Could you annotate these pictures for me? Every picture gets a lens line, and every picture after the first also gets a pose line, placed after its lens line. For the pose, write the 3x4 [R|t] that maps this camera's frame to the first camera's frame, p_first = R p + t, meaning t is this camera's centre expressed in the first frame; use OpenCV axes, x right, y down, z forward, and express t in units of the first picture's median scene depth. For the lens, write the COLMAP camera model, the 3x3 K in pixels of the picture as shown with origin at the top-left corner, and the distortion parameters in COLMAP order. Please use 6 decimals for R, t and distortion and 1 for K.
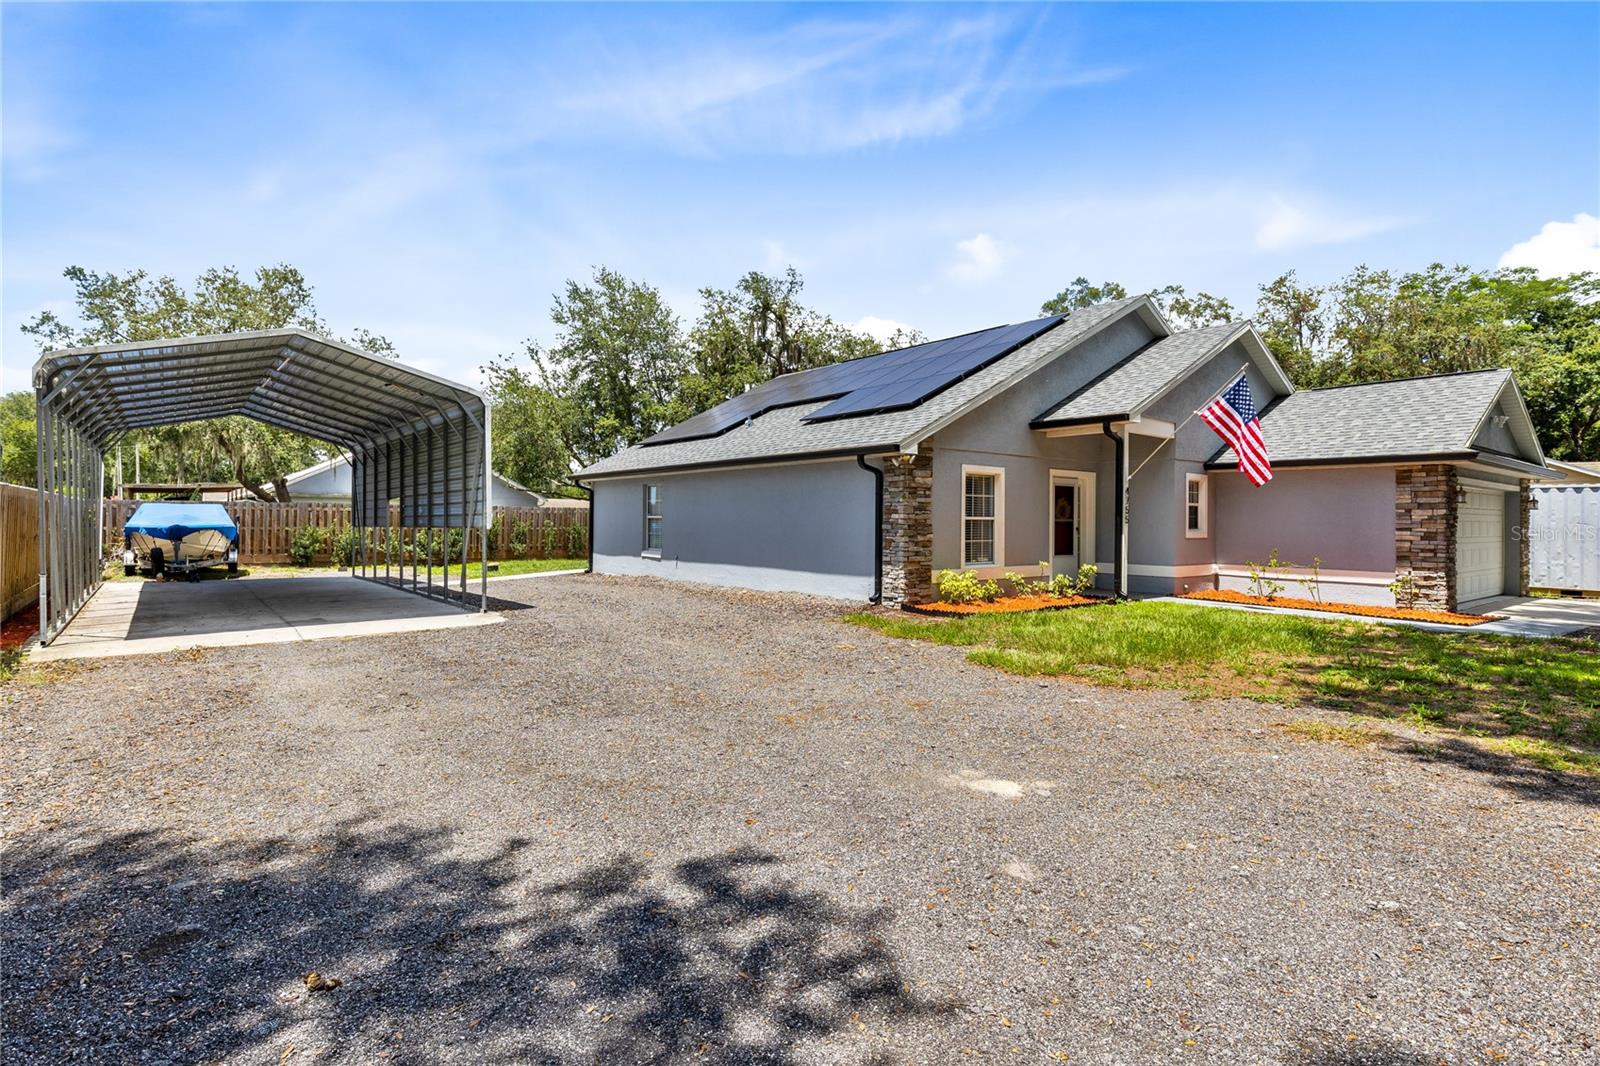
lens RADIAL K [[802.3, 0, 799.8], [0, 802.3, 506.3], [0, 0, 1]] dist [-0.003437, -0.001071]
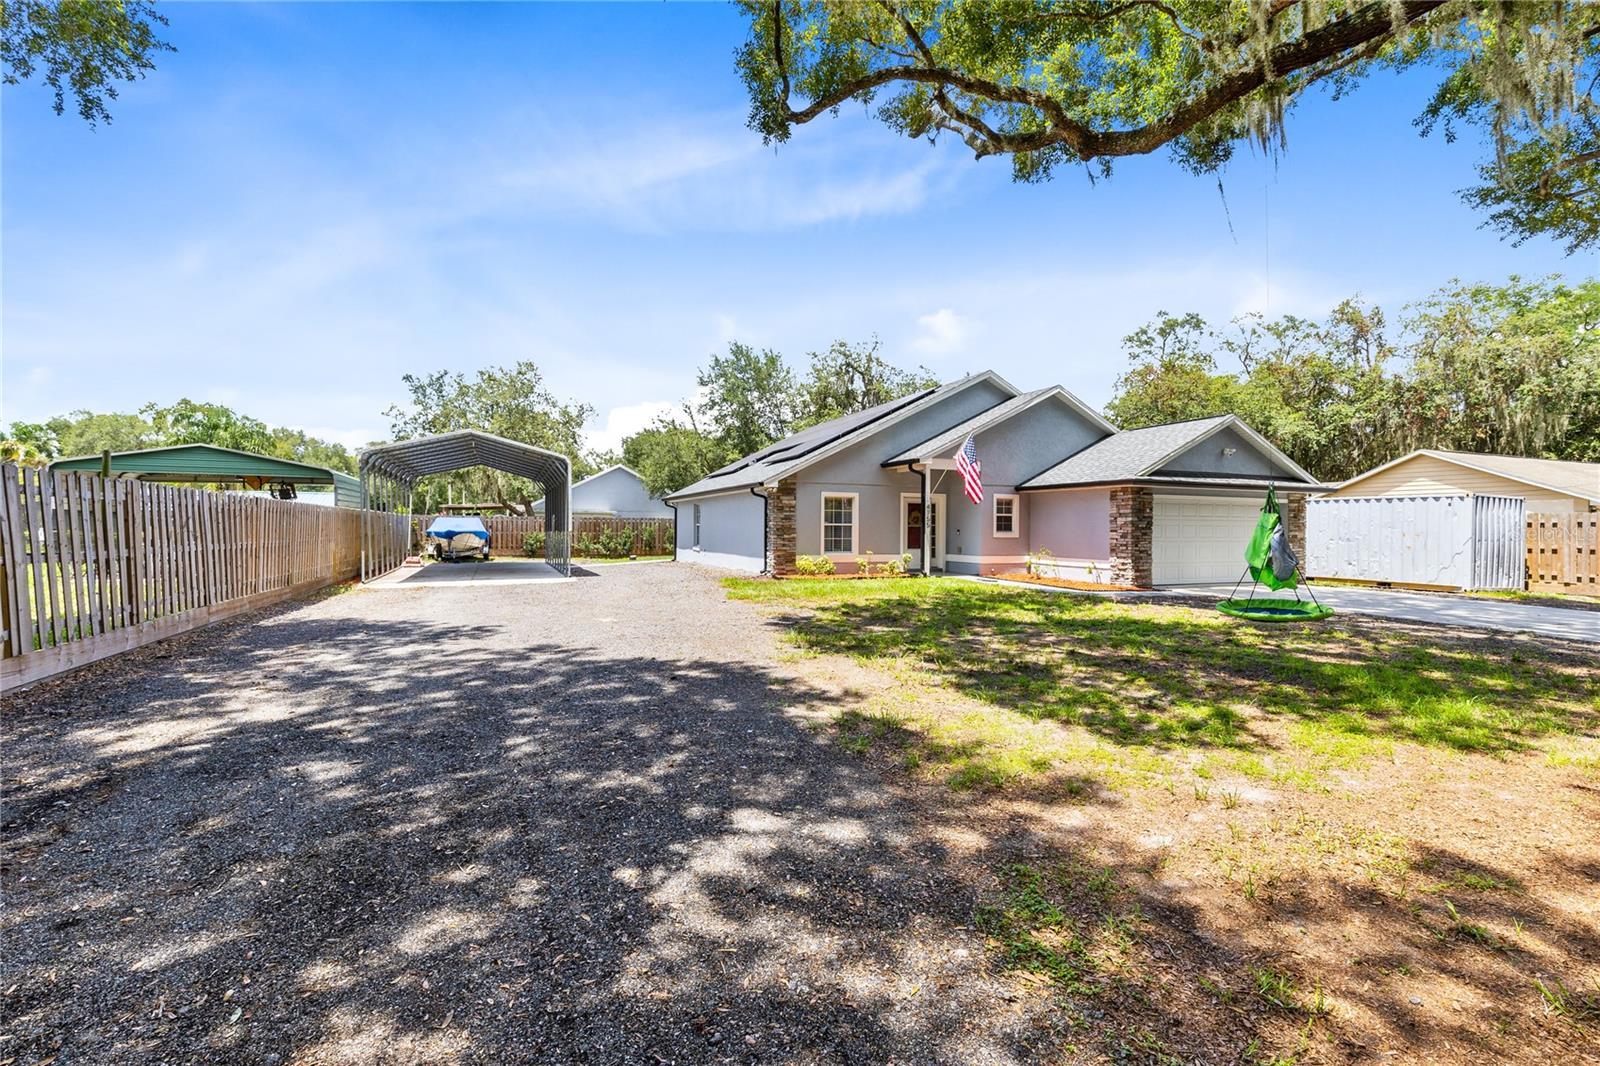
lens RADIAL K [[717.6, 0, 800.1], [0, 717.6, 516.1], [0, 0, 1]] dist [0.002723, 0.000001]
pose [[0.962742, -0.006227, -0.270349, 0.339832], [0.006065, 0.999981, -0.001436, -0.000153], [0.270352, -0.000257, 0.962761, -0.260252]]
